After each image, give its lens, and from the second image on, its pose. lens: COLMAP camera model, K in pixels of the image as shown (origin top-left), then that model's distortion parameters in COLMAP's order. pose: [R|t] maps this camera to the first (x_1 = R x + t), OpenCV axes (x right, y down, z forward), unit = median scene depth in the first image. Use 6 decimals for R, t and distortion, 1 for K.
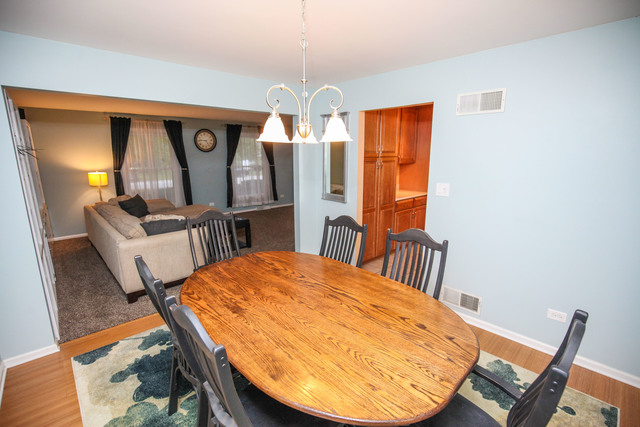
lens RADIAL K [[295.2, 0, 315.6], [0, 295.2, 216.8], [0, 0, 1]] dist [-0.004895, -0.000498]
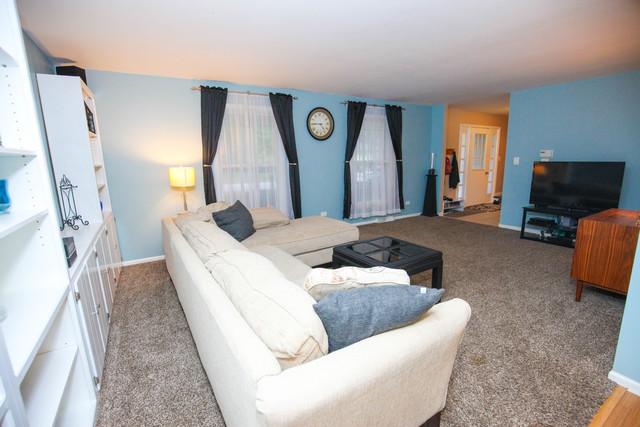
lens RADIAL K [[295.2, 0, 324.0], [0, 295.2, 215.2], [0, 0, 1]] dist [-0.004895, -0.000498]
pose [[0.984393, 0.016667, -0.175191, -0.253559], [-0.020185, 0.999628, -0.018320, -0.030095], [0.174821, 0.021571, 0.984364, 0.334023]]
